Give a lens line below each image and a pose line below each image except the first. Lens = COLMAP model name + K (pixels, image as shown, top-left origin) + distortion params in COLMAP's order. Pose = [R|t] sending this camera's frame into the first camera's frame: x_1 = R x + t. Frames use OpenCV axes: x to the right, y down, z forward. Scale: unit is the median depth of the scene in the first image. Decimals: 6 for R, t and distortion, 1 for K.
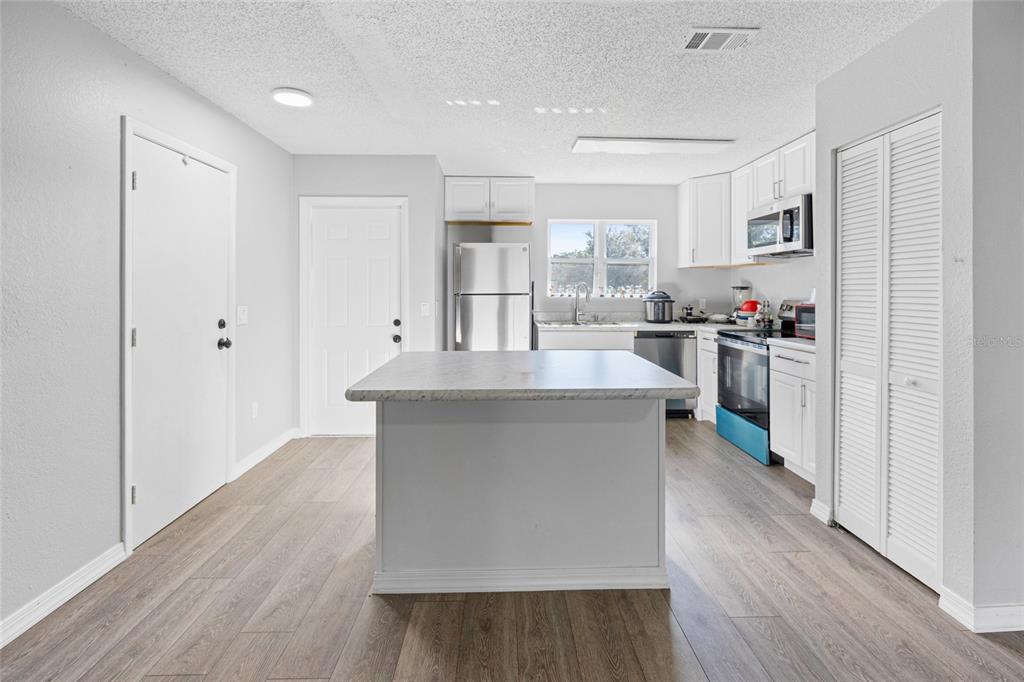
lens RADIAL K [[446.8, 0, 494.0], [0, 446.8, 281.4], [0, 0, 1]] dist [-0.015920, -0.000070]
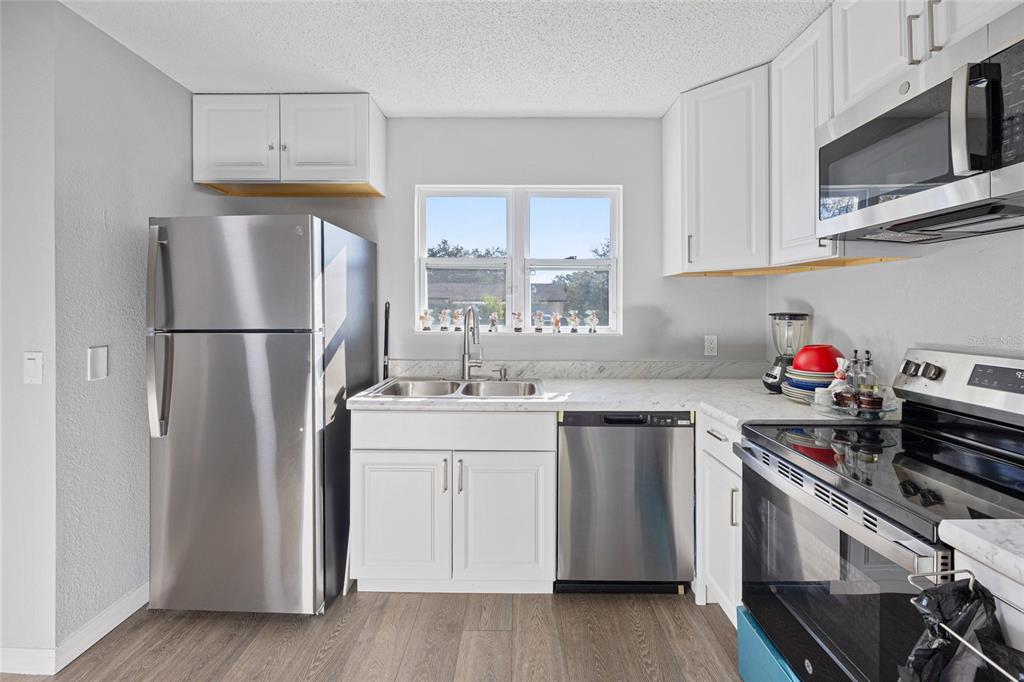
lens RADIAL K [[436.0, 0, 507.2], [0, 436.0, 303.6], [0, 0, 1]] dist [-0.011390, 0.000077]
pose [[0.999841, 0.000076, -0.017844, 0.271638], [-0.000036, 0.999997, 0.002238, 0.000225], [0.017844, -0.002237, 0.999838, 0.552838]]
